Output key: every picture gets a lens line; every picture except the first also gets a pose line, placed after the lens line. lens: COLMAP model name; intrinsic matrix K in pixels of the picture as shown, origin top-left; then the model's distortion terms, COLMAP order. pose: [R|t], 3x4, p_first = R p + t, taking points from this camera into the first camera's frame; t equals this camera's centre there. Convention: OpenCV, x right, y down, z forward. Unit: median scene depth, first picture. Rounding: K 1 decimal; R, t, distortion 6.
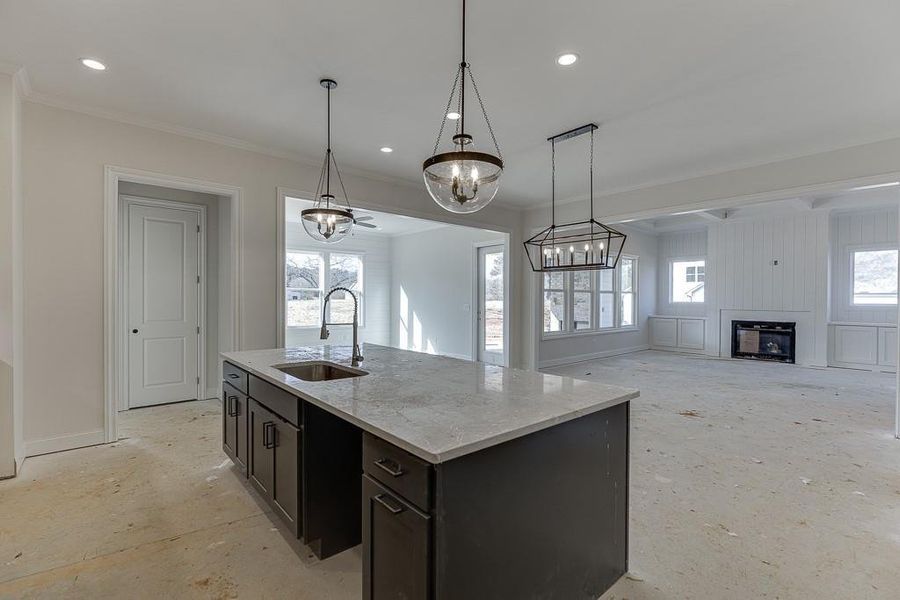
lens RADIAL K [[410.4, 0, 453.0], [0, 410.4, 300.6], [0, 0, 1]] dist [-0.000464, -0.000241]
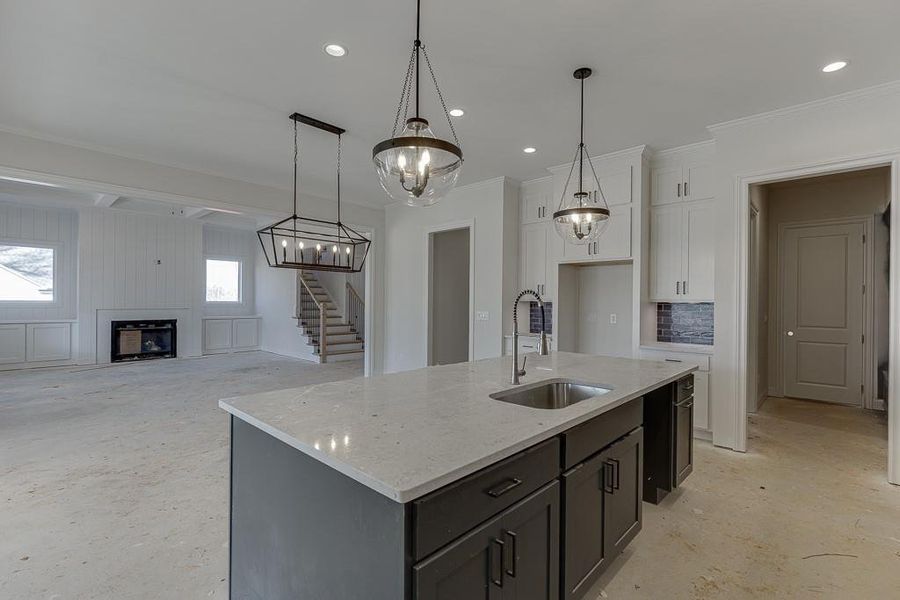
lens RADIAL K [[416.7, 0, 455.1], [0, 416.7, 300.9], [0, 0, 1]] dist [-0.009224, -0.000373]
pose [[-0.111485, -0.005934, 0.993748, -0.359449], [-0.003783, 0.999977, 0.005547, -0.004910], [-0.993759, -0.003141, -0.111505, 0.412260]]
